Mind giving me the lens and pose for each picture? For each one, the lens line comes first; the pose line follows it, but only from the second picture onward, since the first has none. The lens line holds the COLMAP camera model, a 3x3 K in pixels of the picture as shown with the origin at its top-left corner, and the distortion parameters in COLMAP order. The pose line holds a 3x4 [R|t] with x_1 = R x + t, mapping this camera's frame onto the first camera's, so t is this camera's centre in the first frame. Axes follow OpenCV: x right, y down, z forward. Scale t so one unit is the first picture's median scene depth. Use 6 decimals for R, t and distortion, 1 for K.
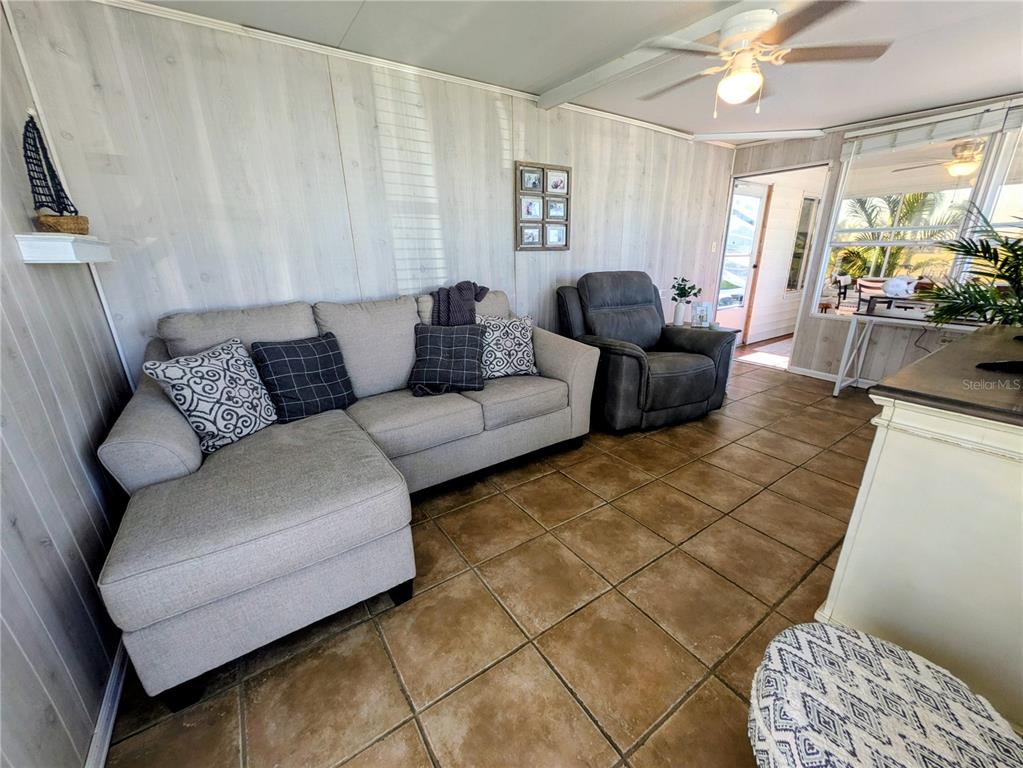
lens RADIAL K [[404.4, 0, 515.5], [0, 404.4, 385.5], [0, 0, 1]] dist [-0.001324, 0.000403]
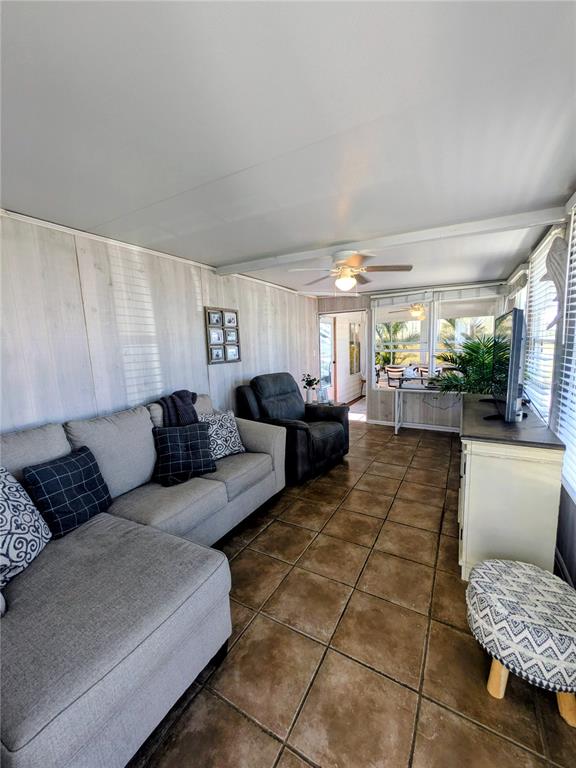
lens RADIAL K [[303.6, 0, 288.0], [0, 303.6, 384.0], [0, 0, 1]] dist [-0.001324, 0.000403]
pose [[0.903547, -0.073511, 0.422135, -0.248611], [0.157154, 0.973374, -0.166872, -0.058468], [-0.398628, 0.217117, 0.891042, -0.048295]]
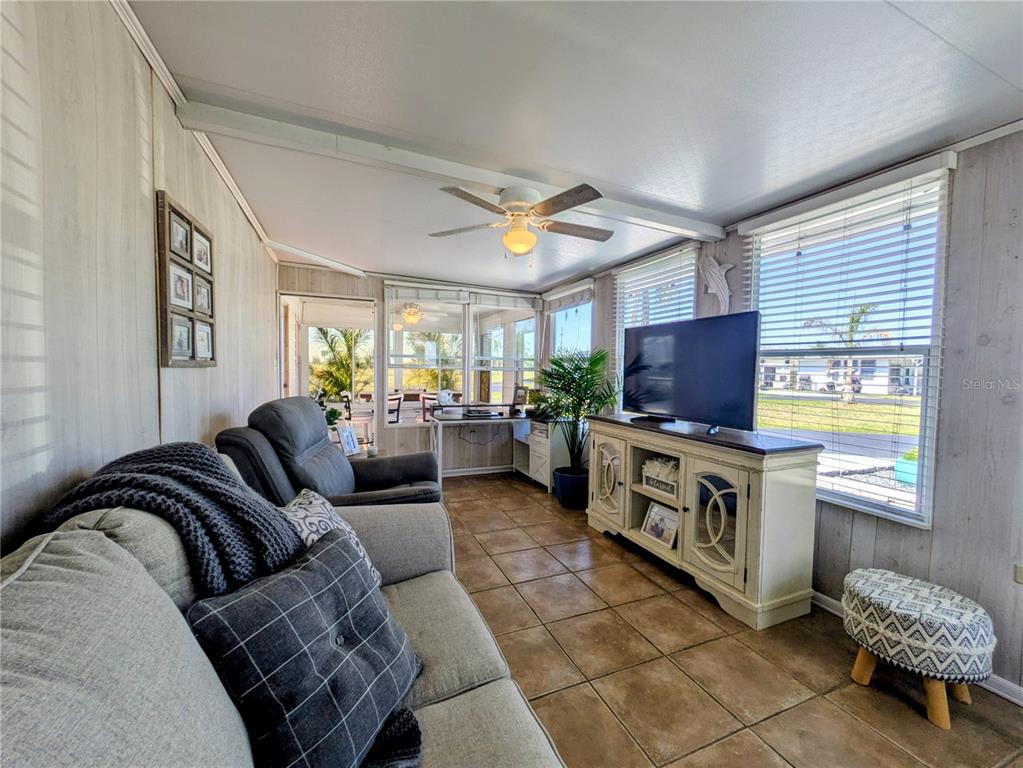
lens RADIAL K [[408.3, 0, 518.8], [0, 408.3, 385.3], [0, 0, 1]] dist [-0.000994, 0.000020]
pose [[0.200564, -0.022979, 0.979411, -0.460688], [0.291117, 0.955965, -0.037186, -0.220920], [-0.935428, 0.292581, 0.198422, 0.664091]]
